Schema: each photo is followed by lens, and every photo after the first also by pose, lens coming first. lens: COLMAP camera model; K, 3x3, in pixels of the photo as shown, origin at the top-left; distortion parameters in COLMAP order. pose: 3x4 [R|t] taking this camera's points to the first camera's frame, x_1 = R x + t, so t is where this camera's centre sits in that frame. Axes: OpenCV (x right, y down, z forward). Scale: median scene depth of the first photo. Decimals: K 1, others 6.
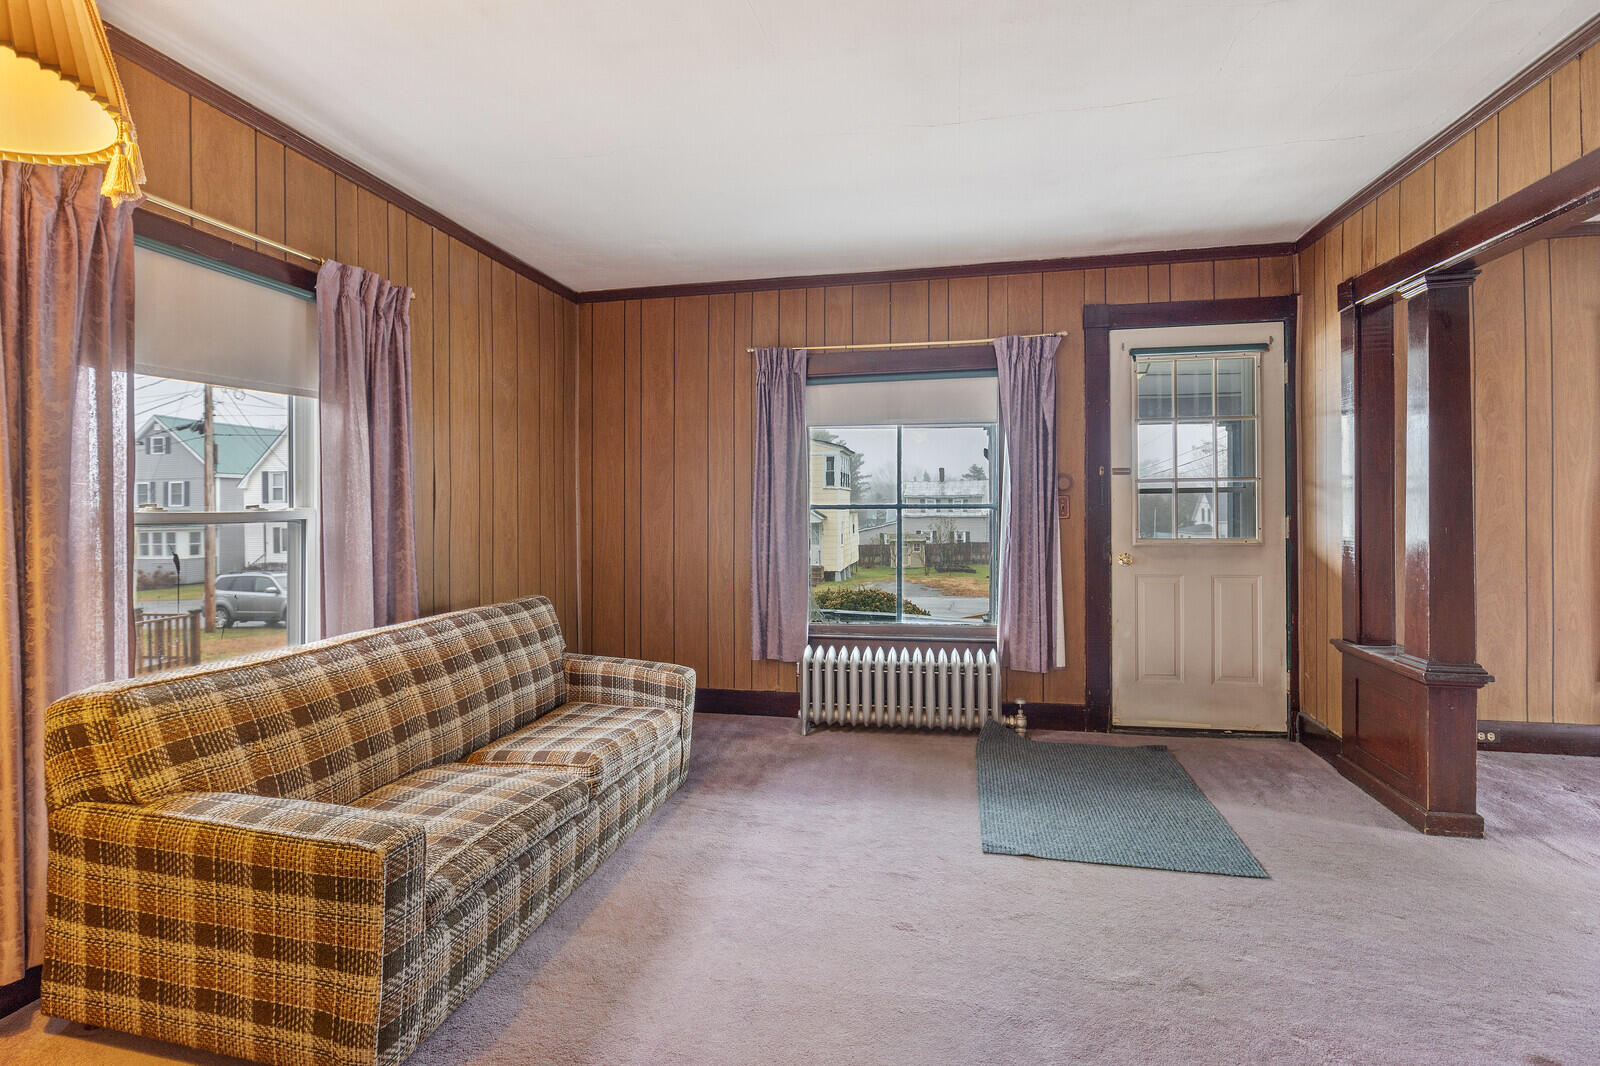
lens RADIAL K [[748.0, 0, 785.0], [0, 748.0, 513.8], [0, 0, 1]] dist [0.001982, -0.001499]
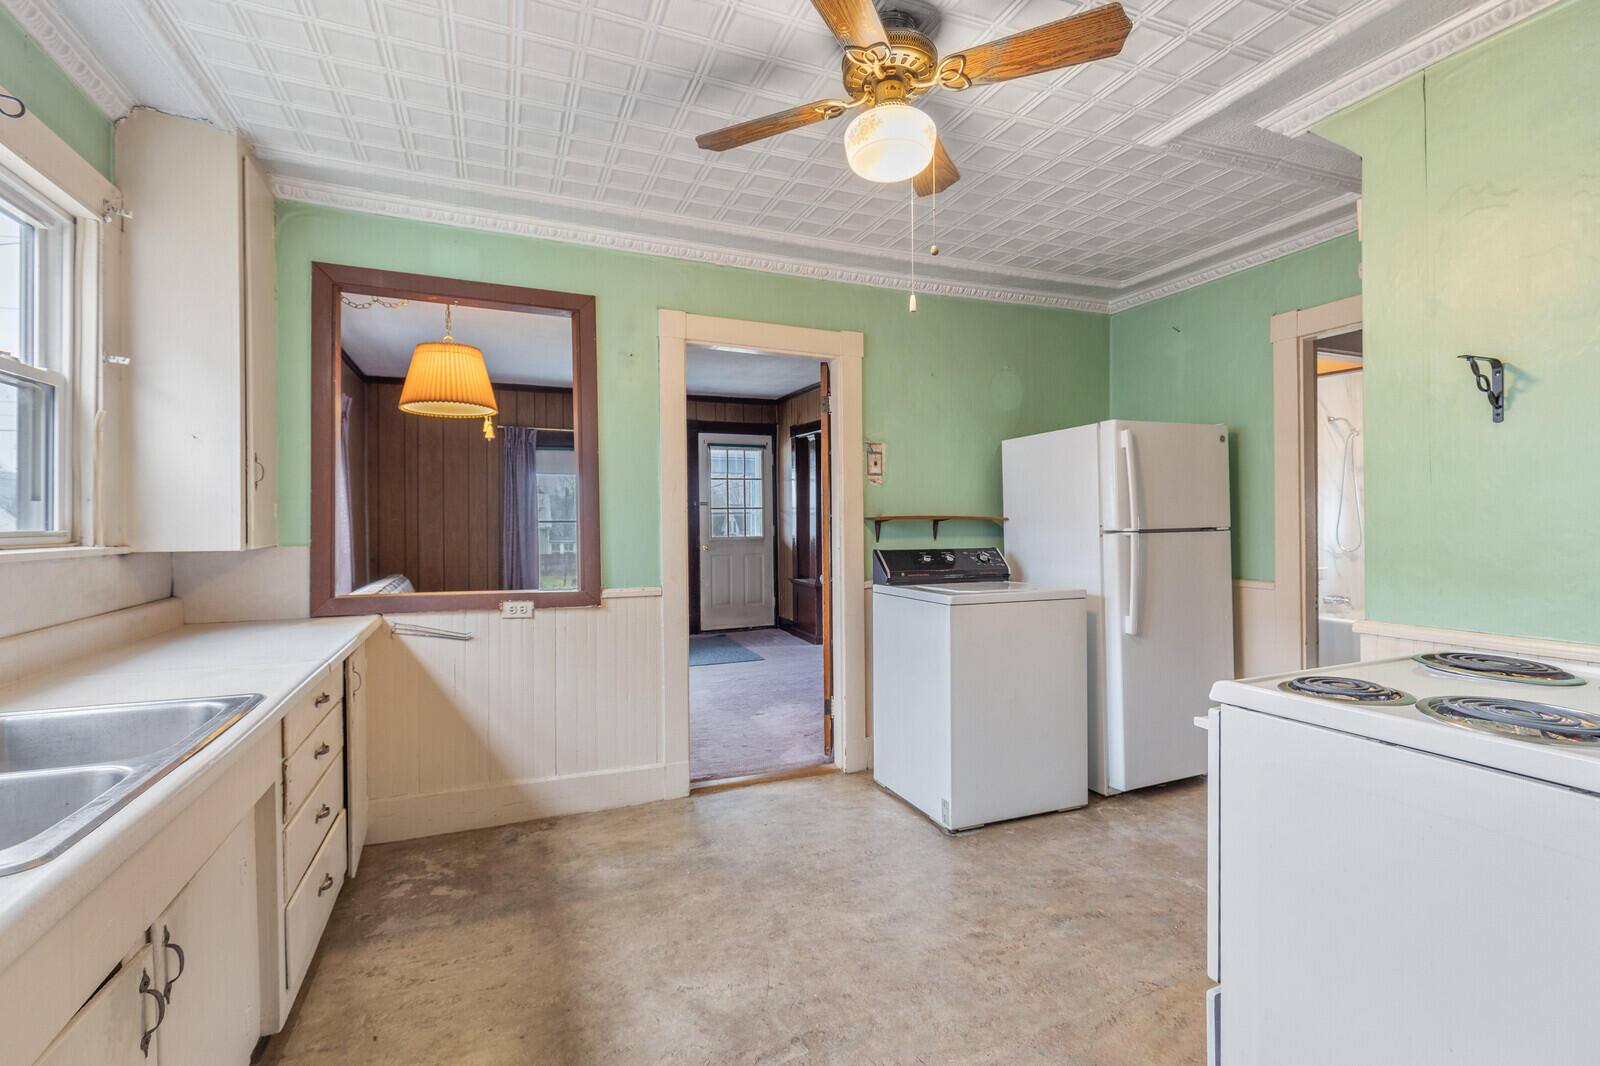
lens RADIAL K [[748.0, 0, 801.0], [0, 748.0, 525.4], [0, 0, 1]] dist [0.001982, -0.001499]
pose [[0.816671, -0.002245, 0.577100, -0.520454], [0.008573, 0.999929, -0.008241, 0.020955], [-0.577041, 0.011678, 0.816632, -0.825423]]
